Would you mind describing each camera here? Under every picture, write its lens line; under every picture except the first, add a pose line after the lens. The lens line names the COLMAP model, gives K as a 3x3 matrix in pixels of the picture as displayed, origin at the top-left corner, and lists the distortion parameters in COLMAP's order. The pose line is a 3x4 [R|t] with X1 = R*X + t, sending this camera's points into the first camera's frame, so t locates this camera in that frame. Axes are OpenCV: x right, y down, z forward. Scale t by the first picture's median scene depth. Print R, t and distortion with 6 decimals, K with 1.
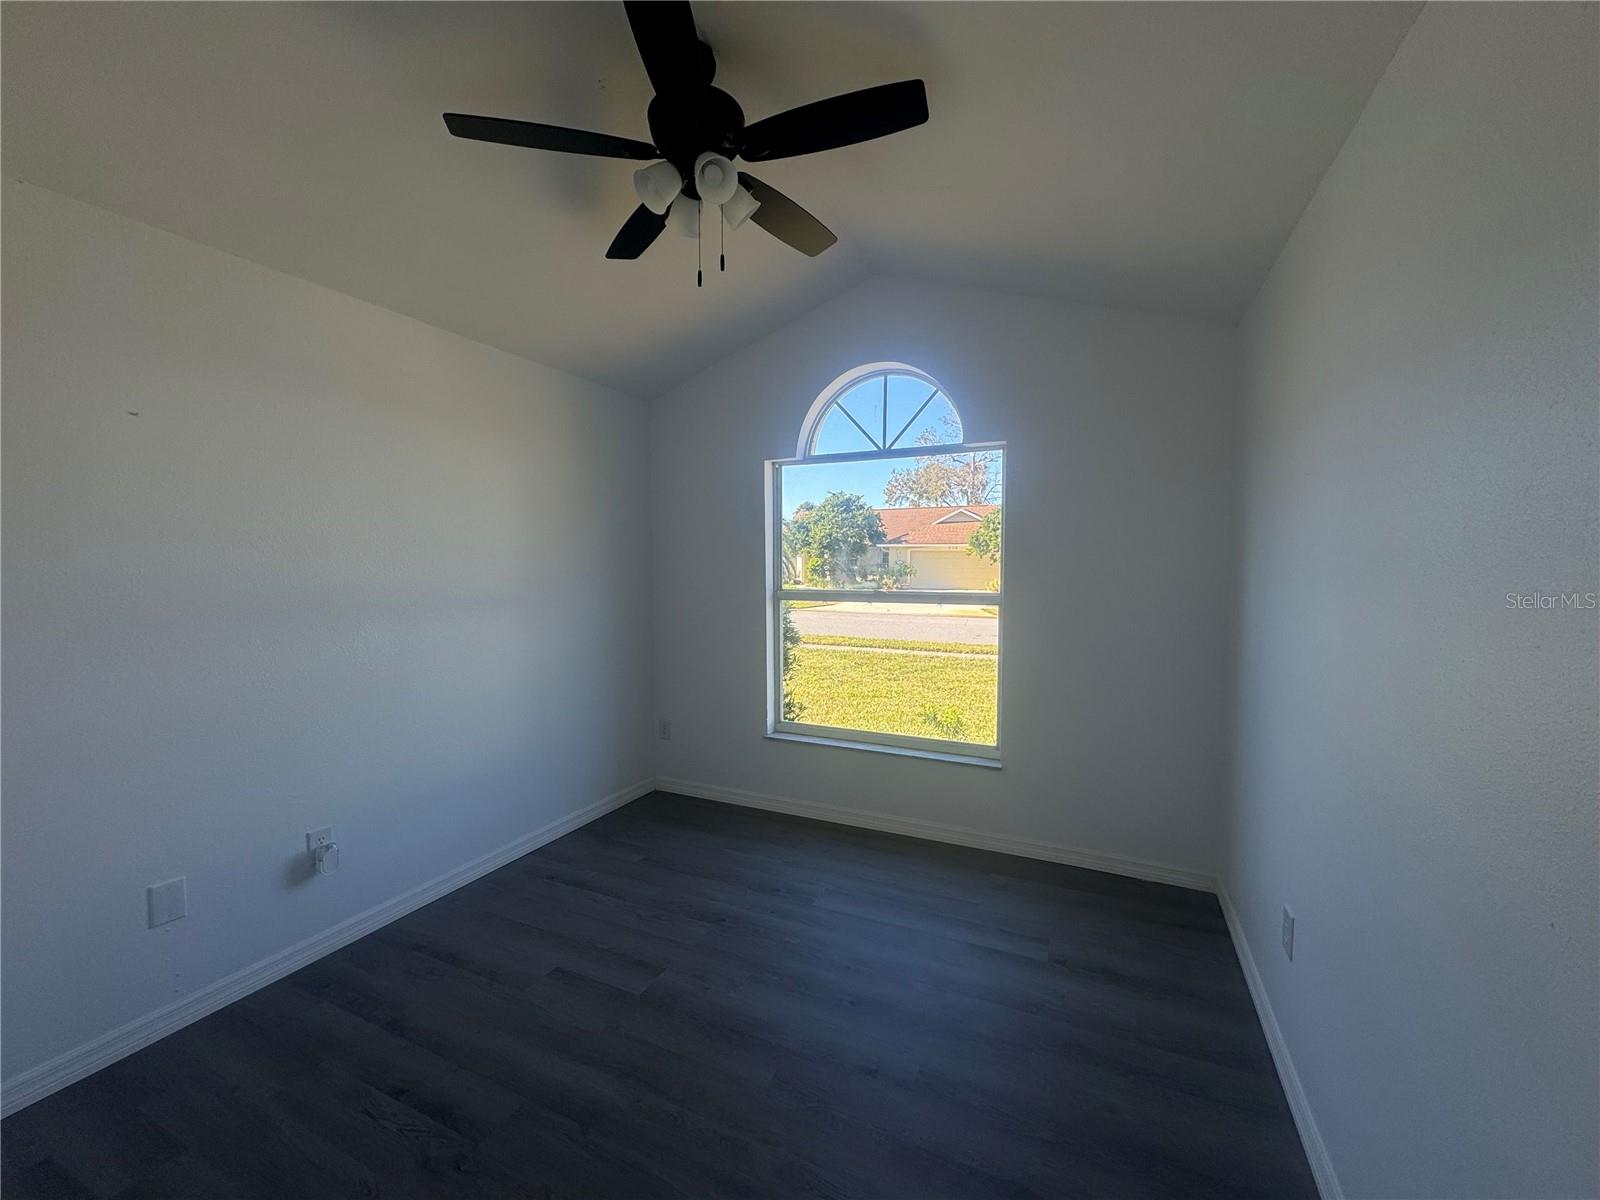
lens RADIAL K [[646.6, 0, 800.0], [0, 646.6, 600.0], [0, 0, 1]] dist [-0.000866, 0.000437]
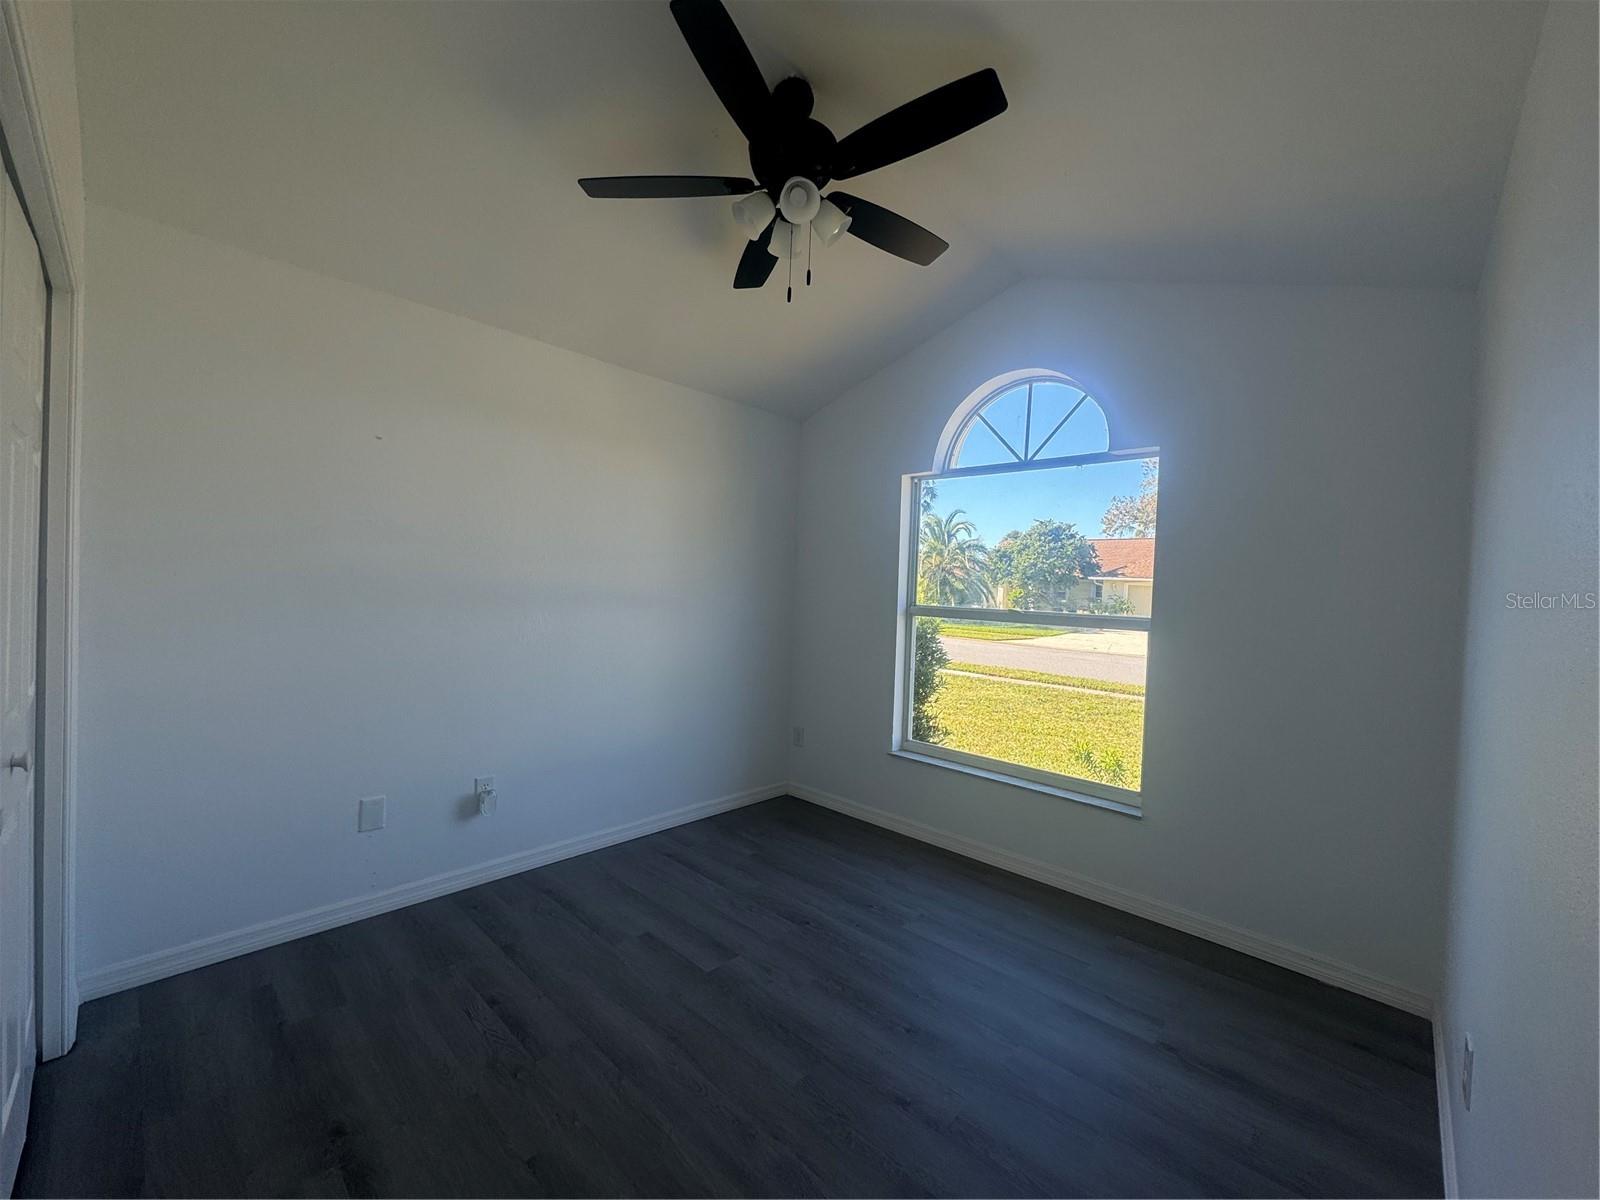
lens RADIAL K [[646.6, 0, 800.0], [0, 646.6, 600.0], [0, 0, 1]] dist [-0.000866, 0.000437]
pose [[0.948932, 0.044515, -0.312324, 0.131385], [-0.058419, 0.997668, -0.035299, 0.024601], [0.310024, 0.051742, 0.949320, 0.013104]]
